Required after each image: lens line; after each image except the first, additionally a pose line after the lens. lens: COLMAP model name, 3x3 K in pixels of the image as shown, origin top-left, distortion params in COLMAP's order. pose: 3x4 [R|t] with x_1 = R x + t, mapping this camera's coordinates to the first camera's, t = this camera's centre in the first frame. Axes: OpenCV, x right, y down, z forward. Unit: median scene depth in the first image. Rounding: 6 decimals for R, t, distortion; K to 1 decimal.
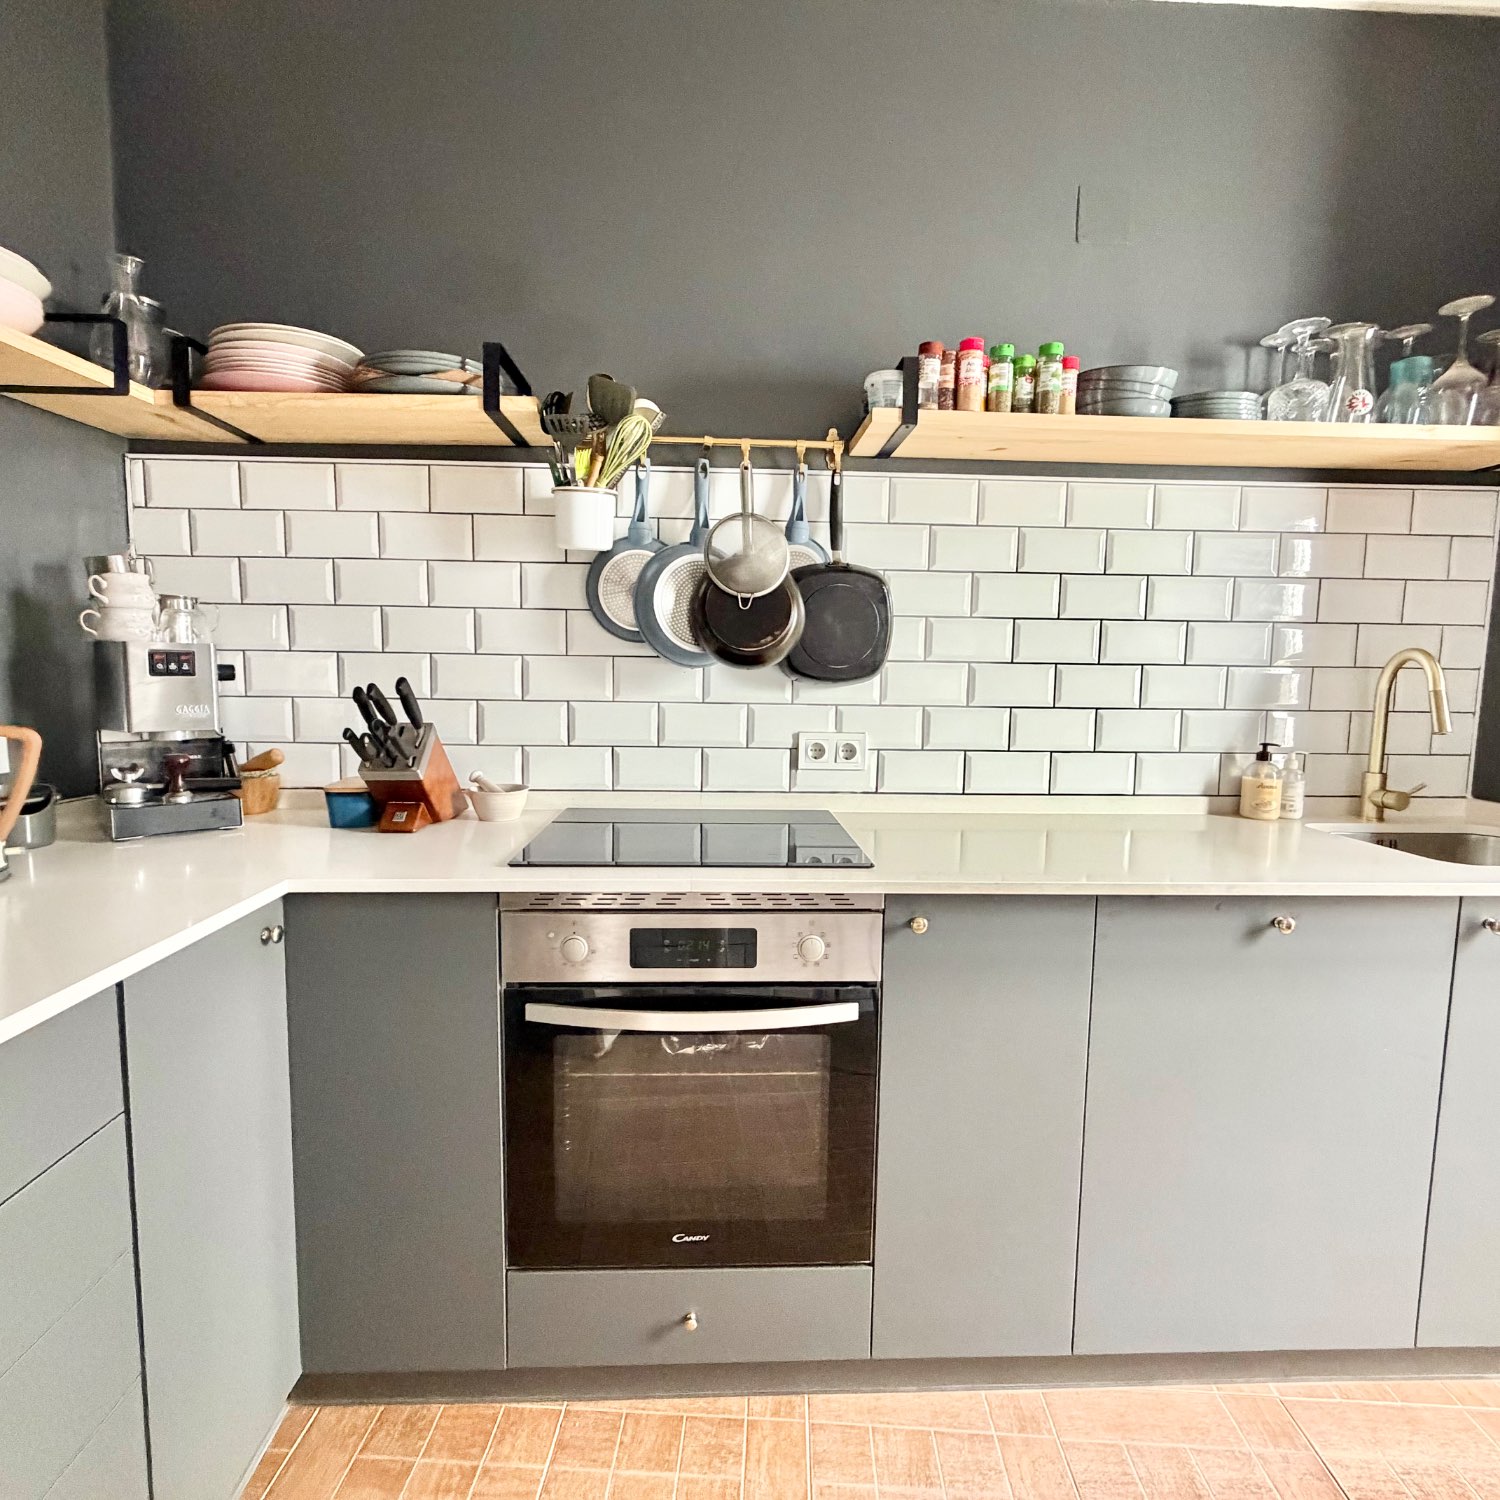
lens RADIAL K [[877.8, 0, 750.0], [0, 877.8, 750.0], [0, 0, 1]] dist [-0.001623, -0.000310]
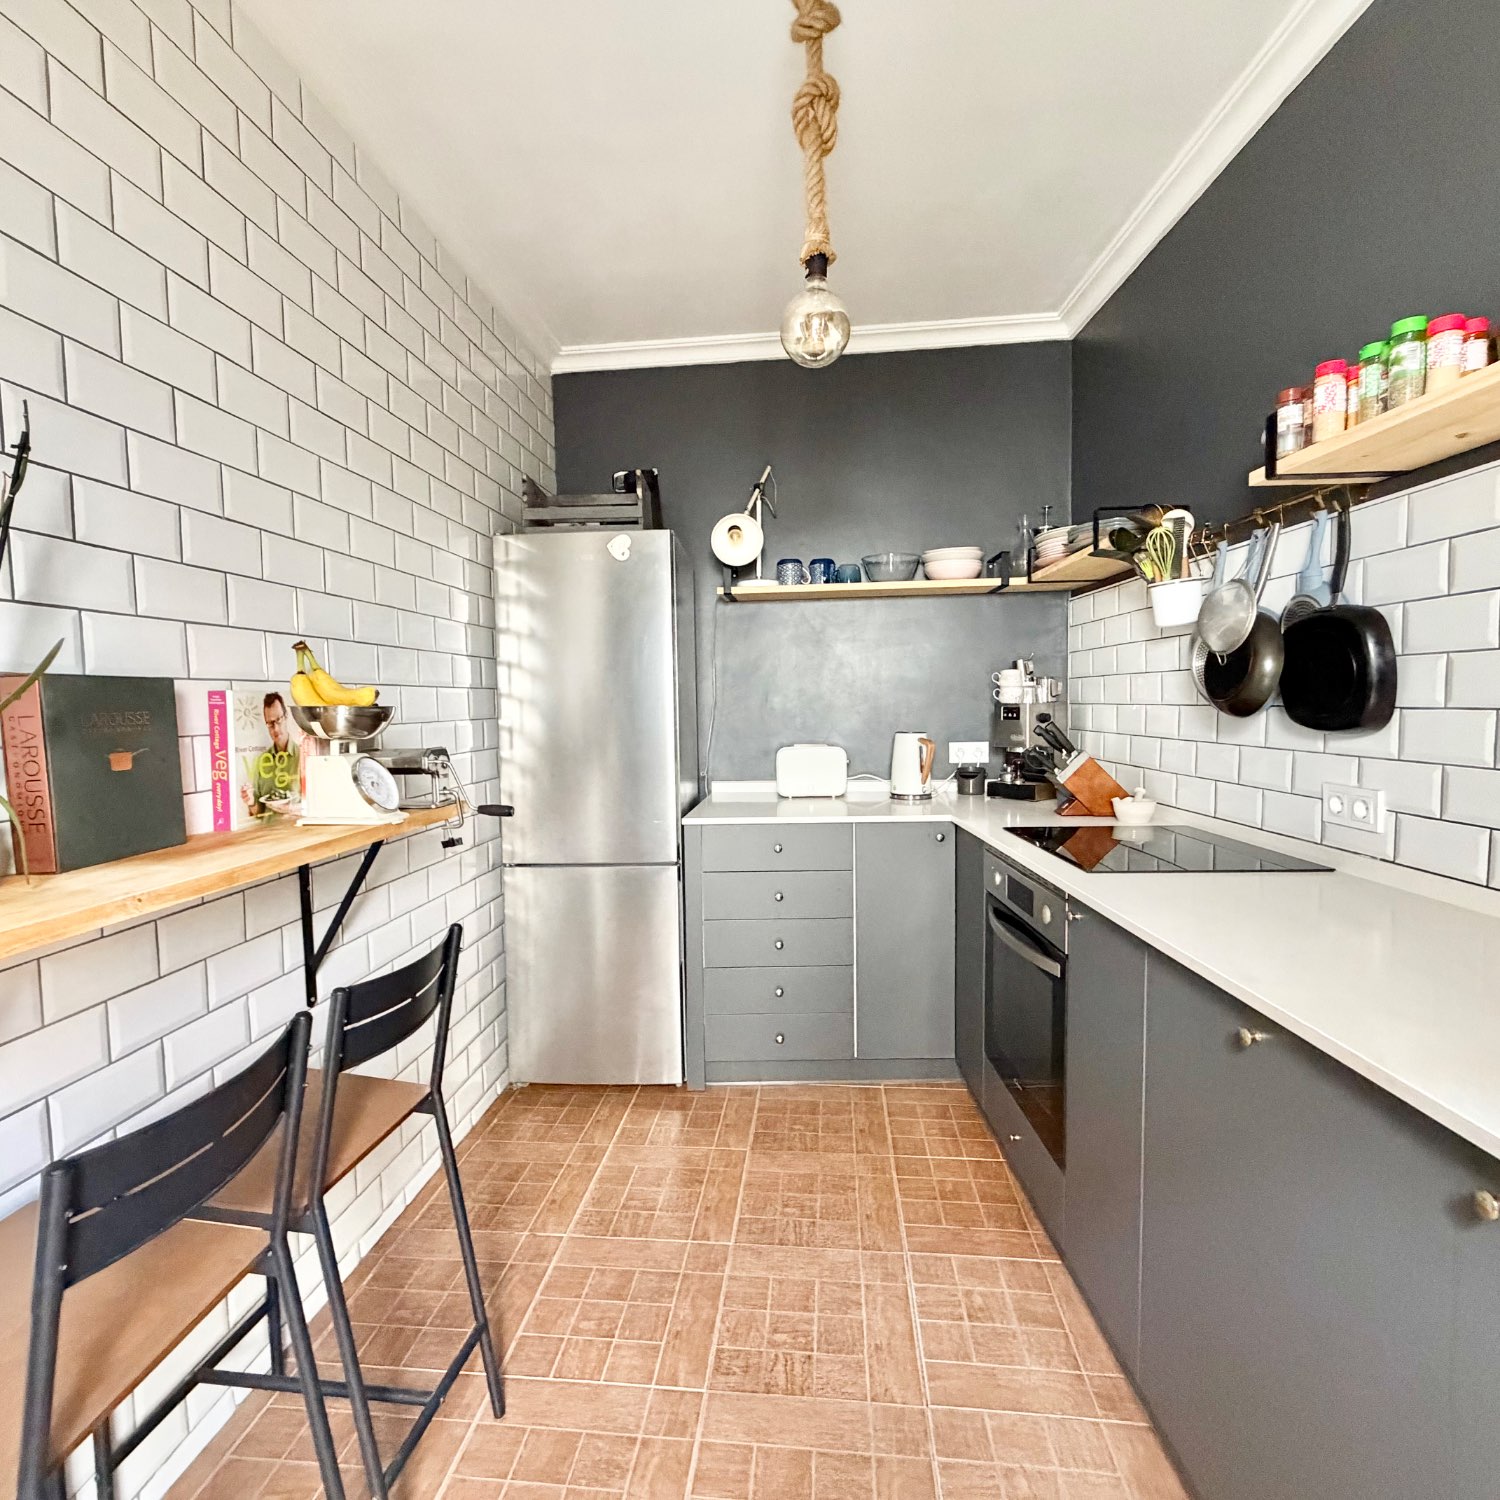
lens RADIAL K [[877.8, 0, 750.0], [0, 877.8, 750.0], [0, 0, 1]] dist [-0.001623, -0.000310]
pose [[-0.135190, 0.045793, -0.989761, 1.169113], [-0.078919, 0.995260, 0.056827, -0.062382], [0.987672, 0.085793, -0.130936, 0.520459]]
